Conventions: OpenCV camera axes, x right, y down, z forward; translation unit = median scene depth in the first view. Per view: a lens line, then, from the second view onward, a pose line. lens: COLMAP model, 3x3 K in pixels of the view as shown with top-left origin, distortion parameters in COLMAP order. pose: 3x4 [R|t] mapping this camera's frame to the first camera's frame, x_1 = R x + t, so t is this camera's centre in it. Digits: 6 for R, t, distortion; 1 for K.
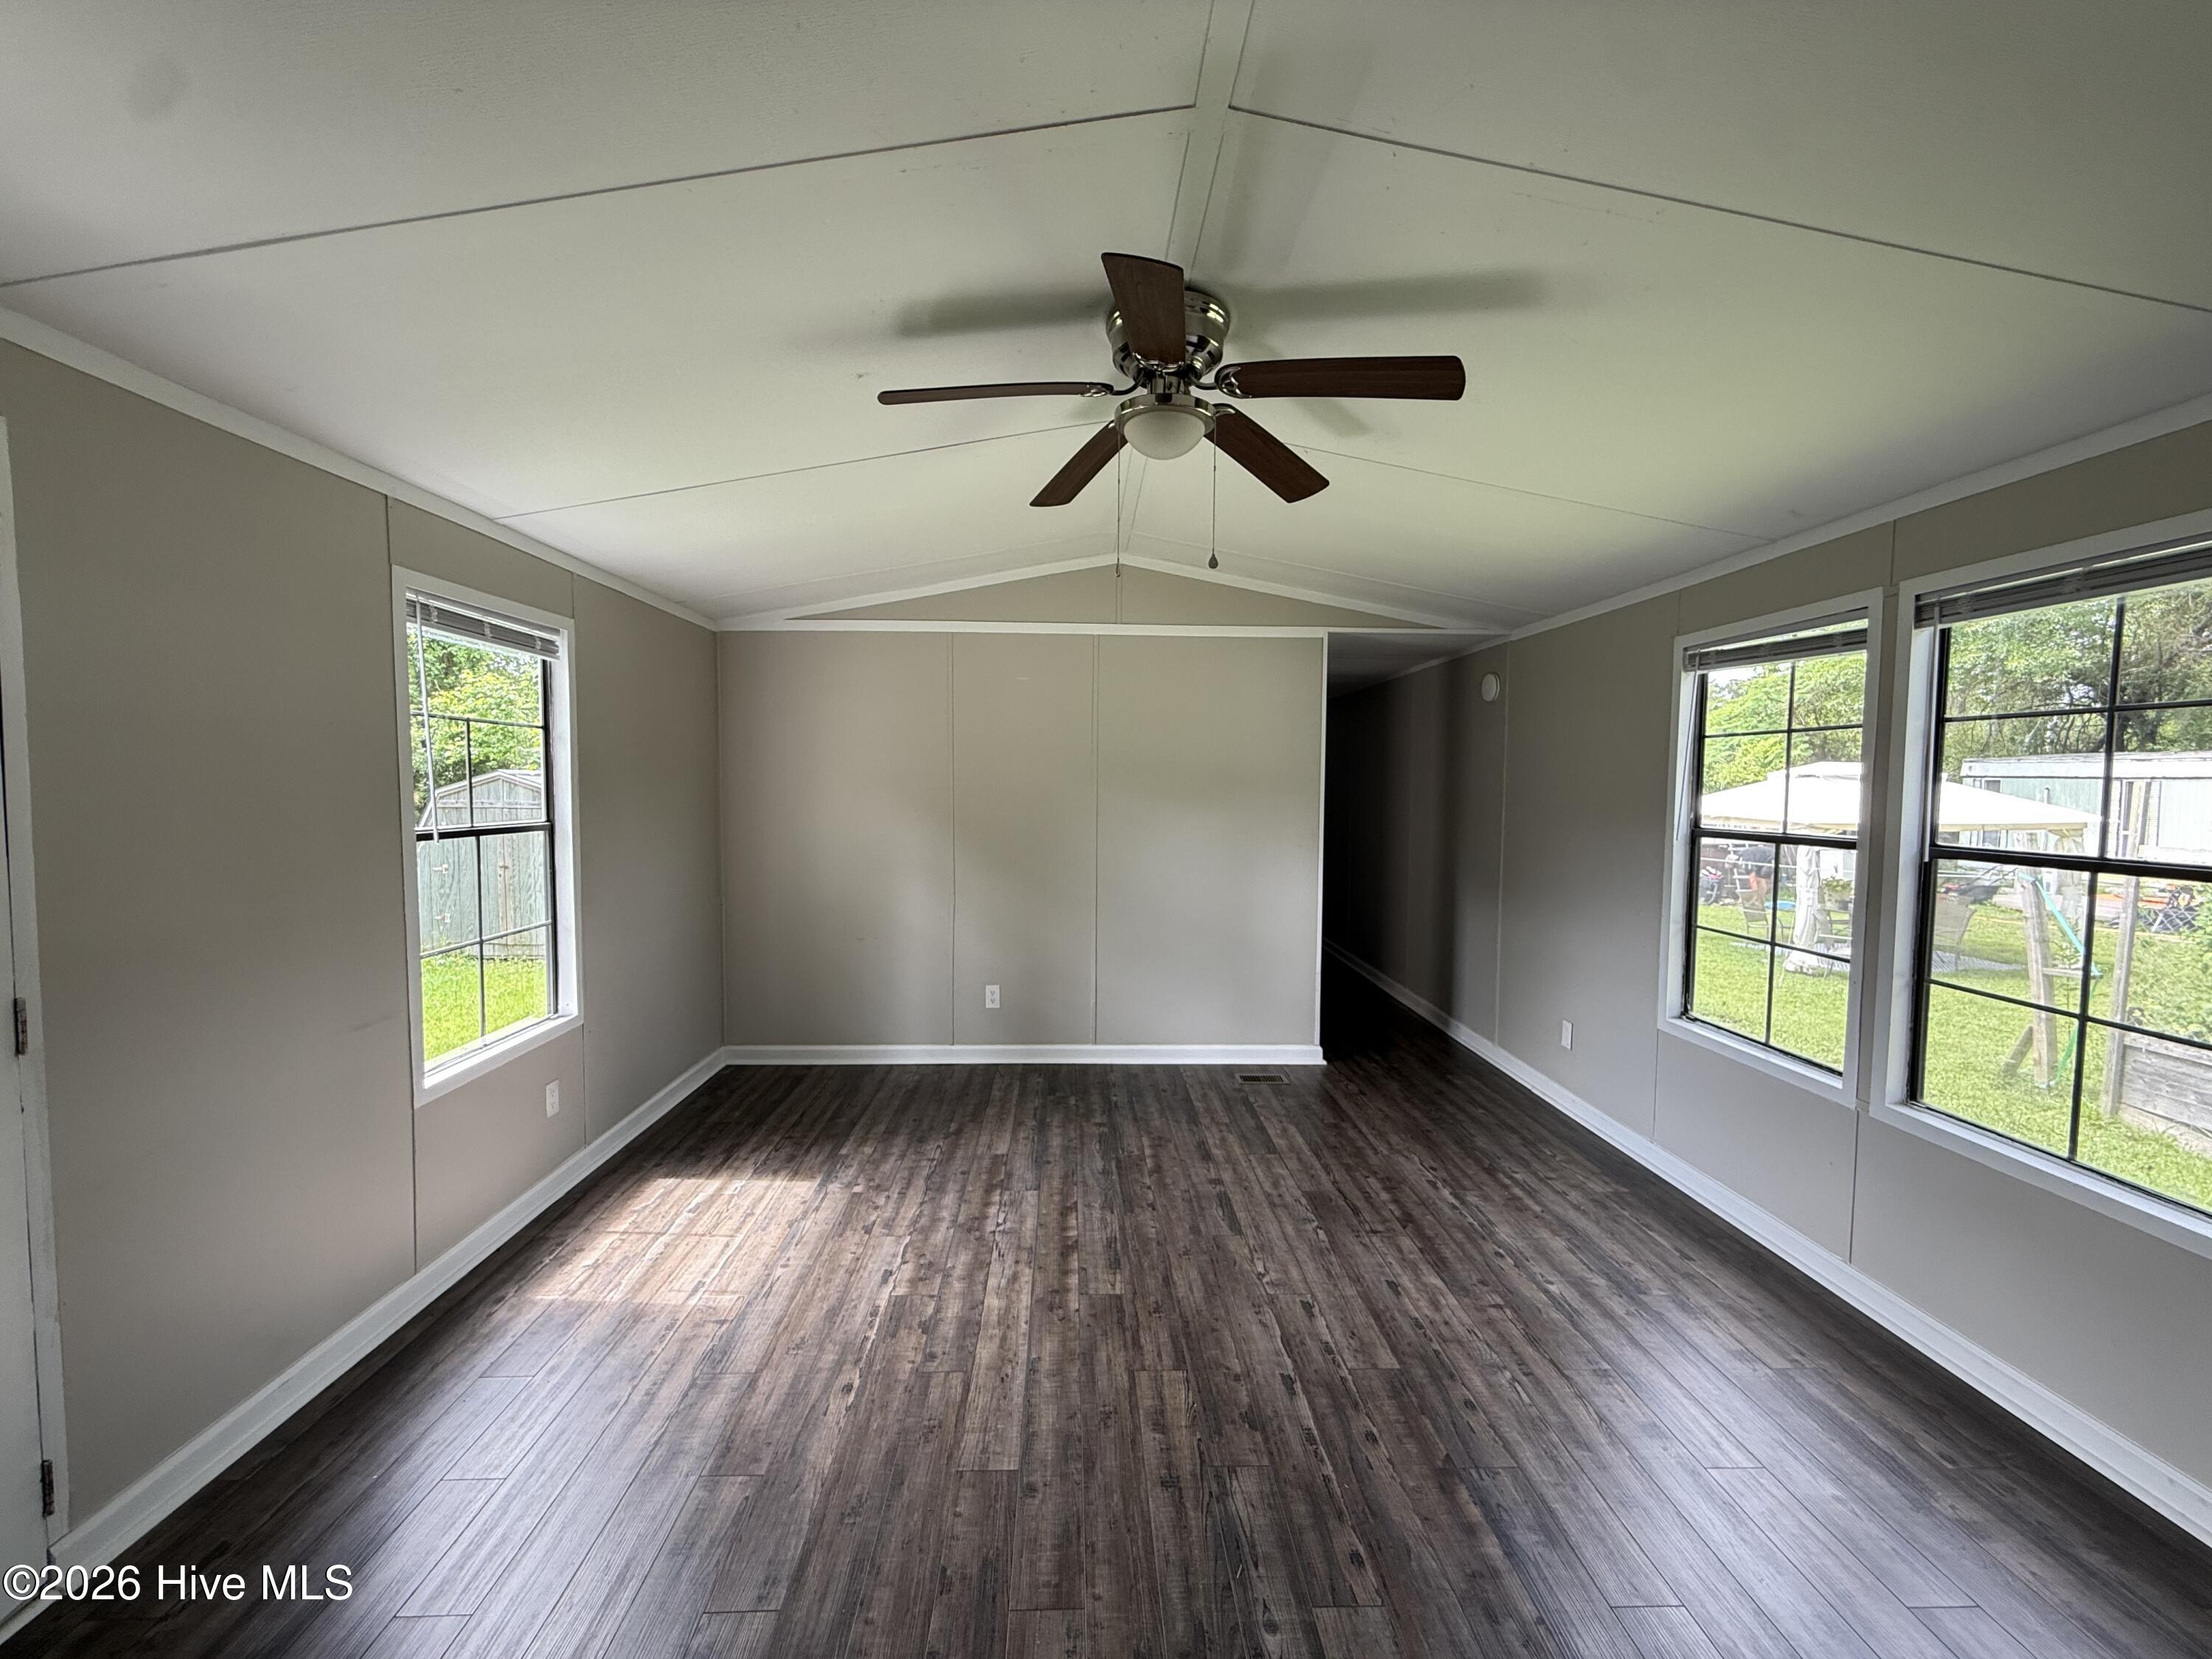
lens RADIAL K [[891.5, 0, 1104.6], [0, 891.5, 832.5], [0, 0, 1]] dist [-0.001965, -0.000098]
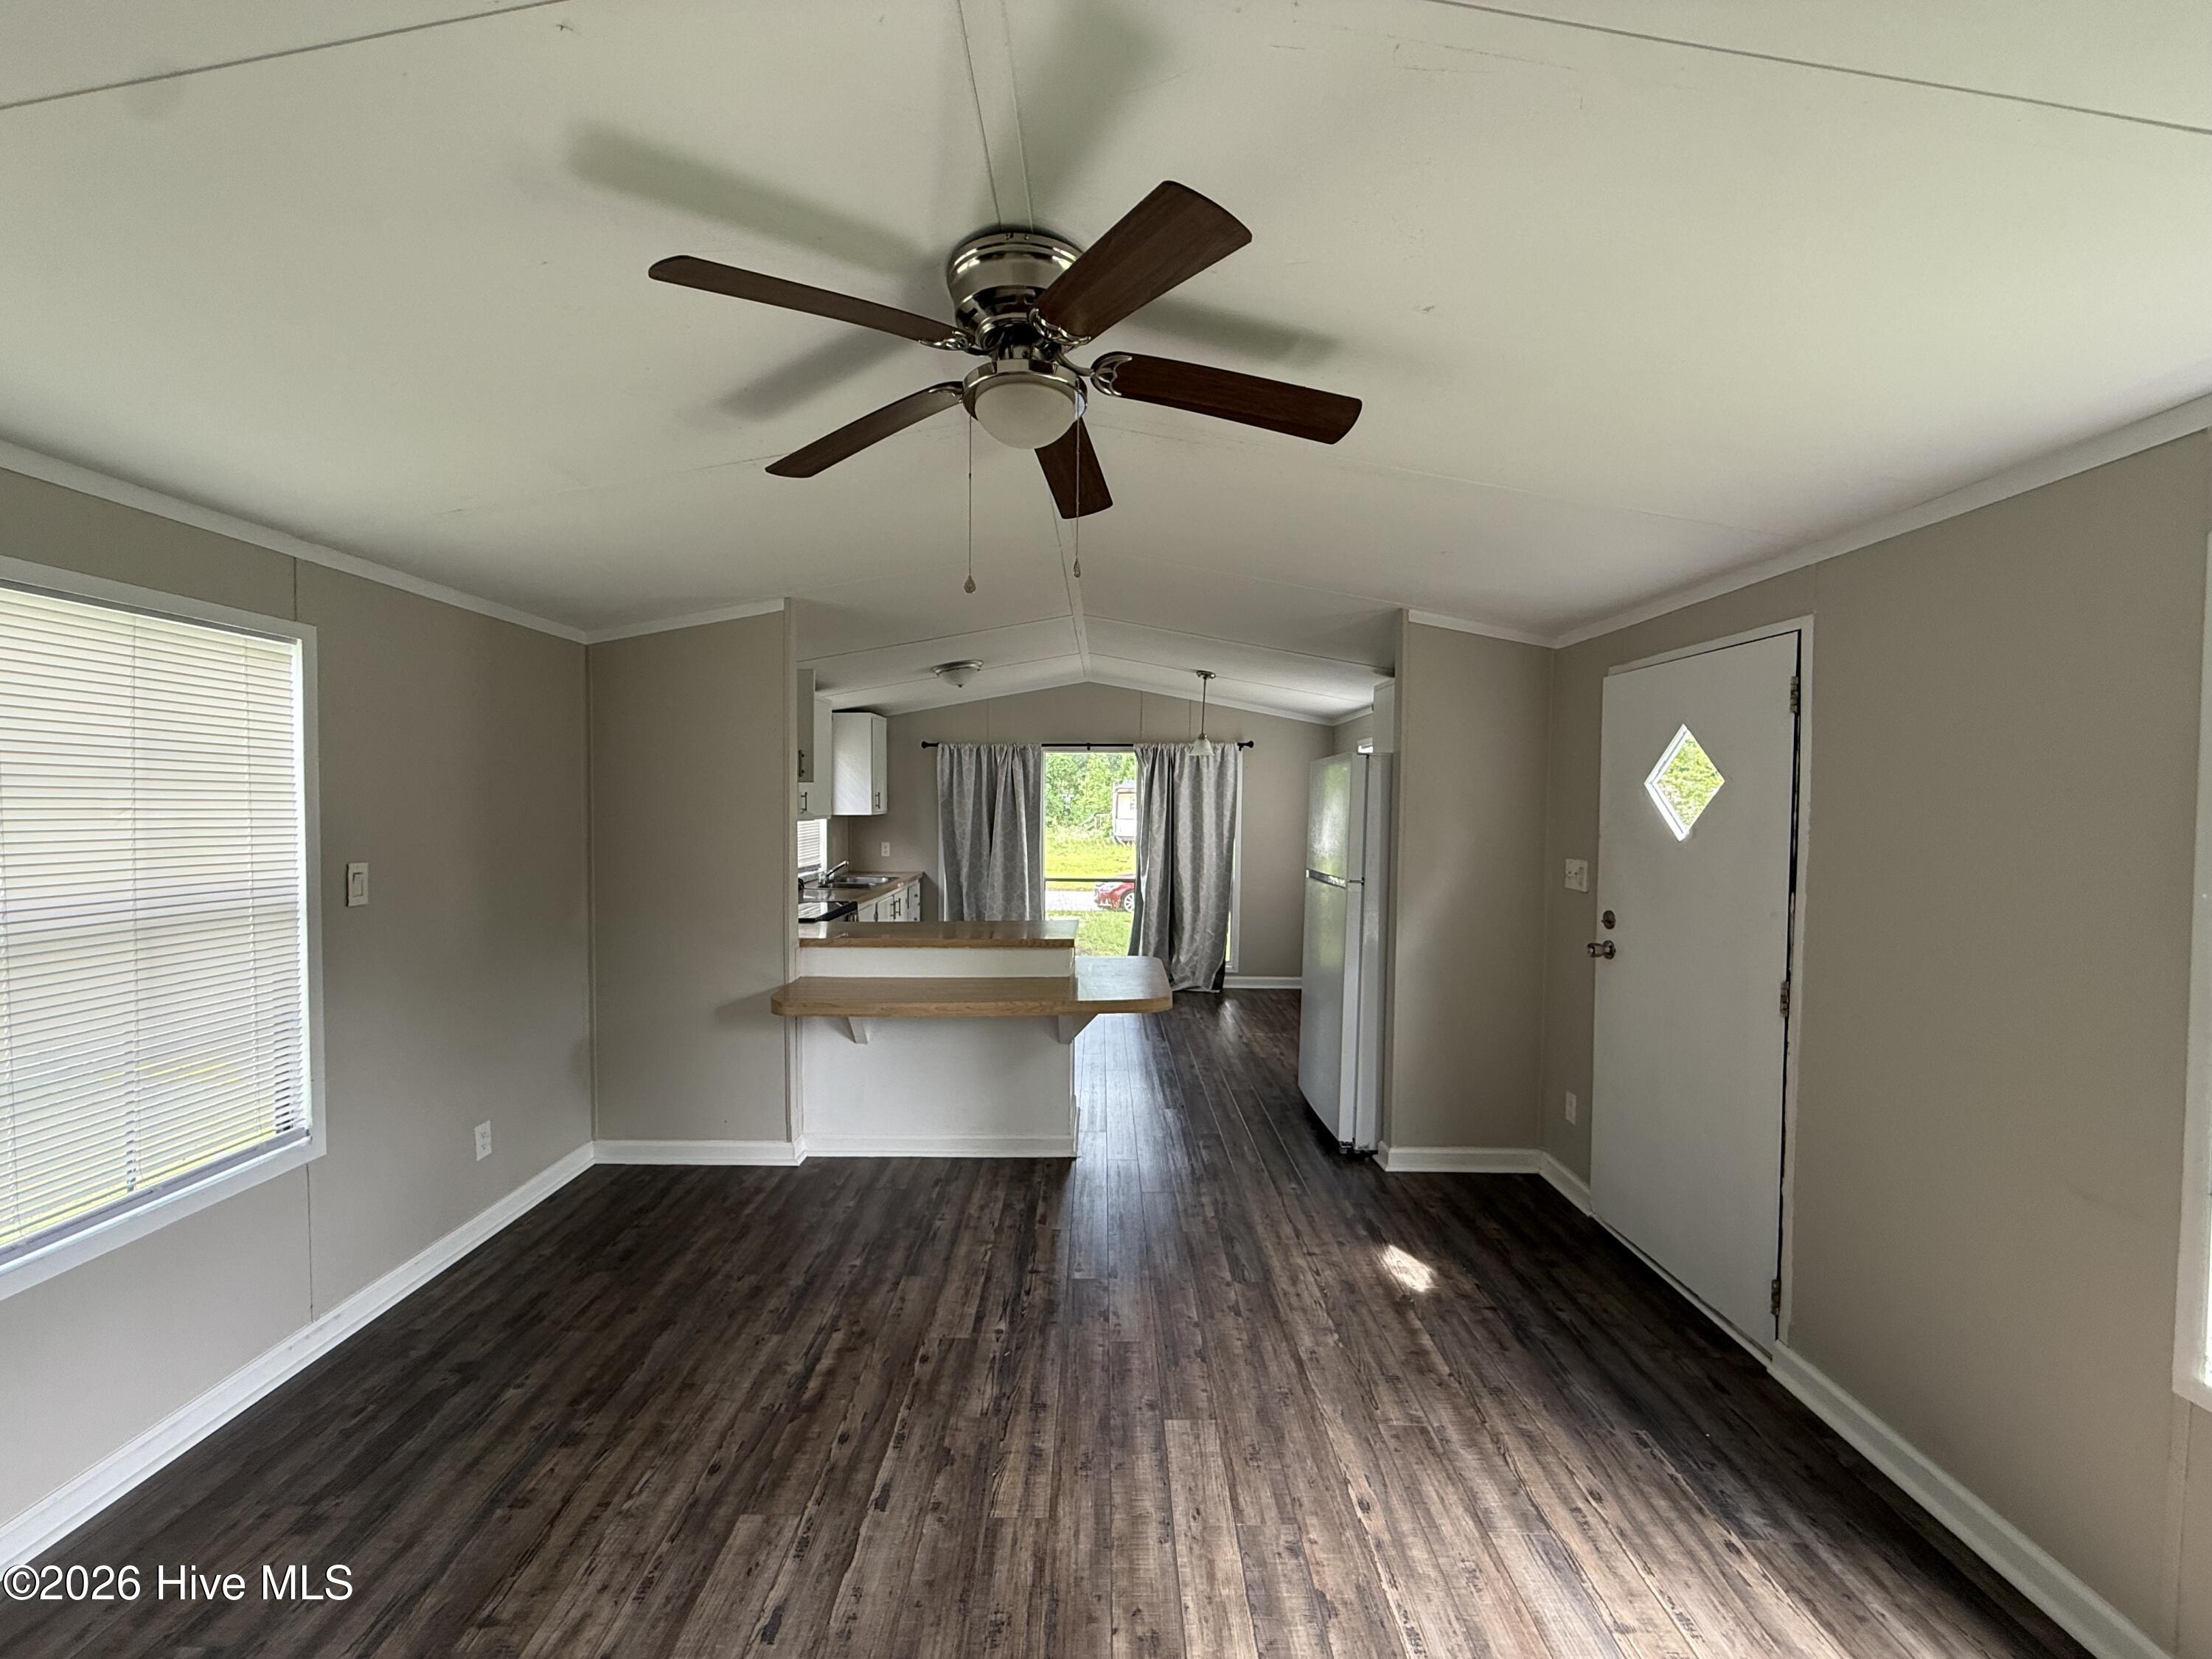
lens RADIAL K [[891.5, 0, 1101.9], [0, 891.5, 825.3], [0, 0, 1]] dist [-0.001965, -0.000098]
pose [[-0.999022, -0.016334, 0.041100, -0.045154], [-0.012880, 0.996470, 0.082951, -0.152290], [-0.042309, 0.082341, -0.995706, 1.918791]]
